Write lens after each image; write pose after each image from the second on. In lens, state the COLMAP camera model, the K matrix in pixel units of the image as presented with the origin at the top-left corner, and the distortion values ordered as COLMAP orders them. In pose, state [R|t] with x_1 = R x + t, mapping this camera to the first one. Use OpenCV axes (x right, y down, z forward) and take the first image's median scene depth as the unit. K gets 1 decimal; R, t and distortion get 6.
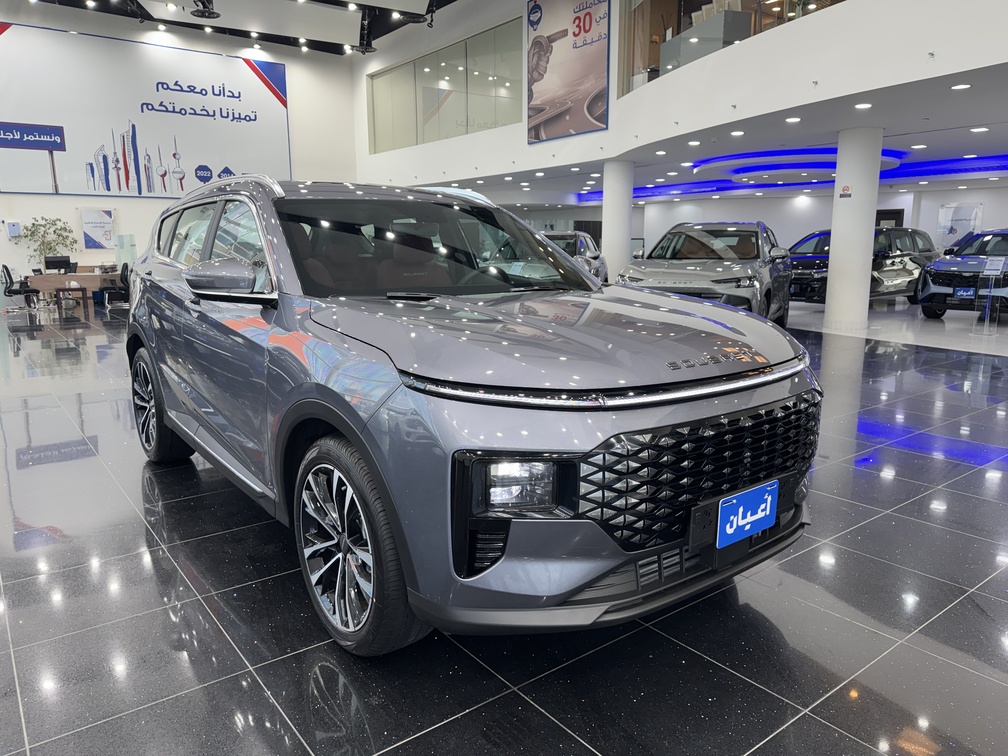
lens RADIAL K [[709.6, 0, 506.8], [0, 709.6, 378.5], [0, 0, 1]] dist [0.032729, -0.062613]
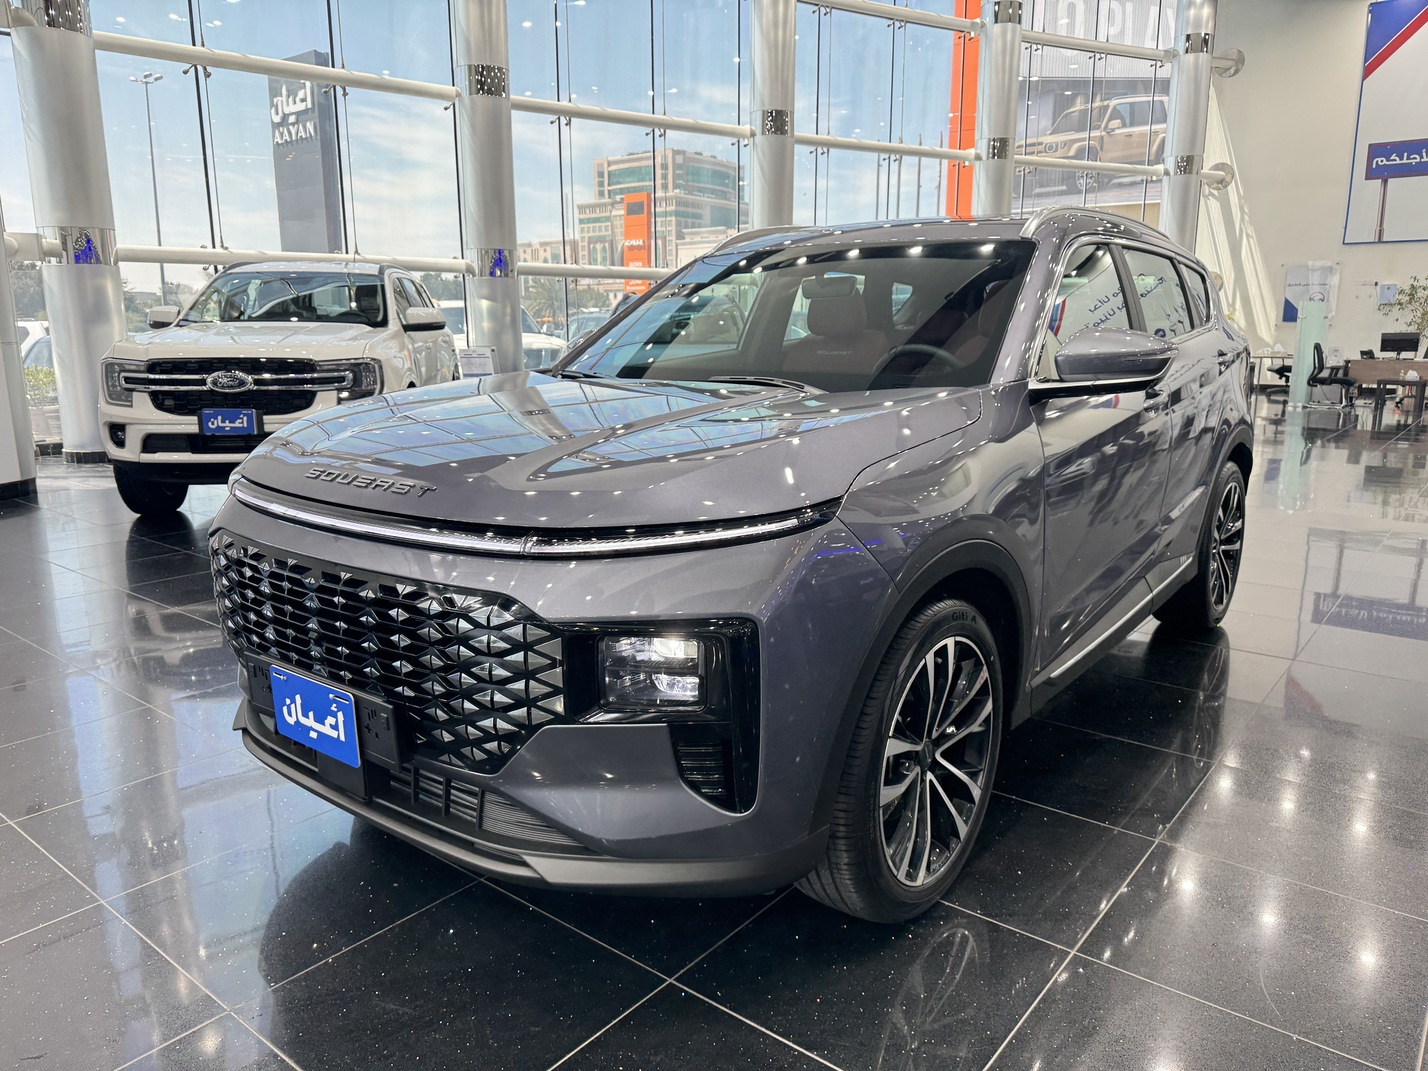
lens RADIAL K [[1005.2, 0, 717.9], [0, 1005.2, 536.2], [0, 0, 1]] dist [0.032729, -0.062613]
pose [[0.230773, 0.193623, -0.953548, 0.180155], [-0.164418, 0.973668, 0.157917, -0.026835], [0.959015, 0.120337, 0.256532, 0.149642]]
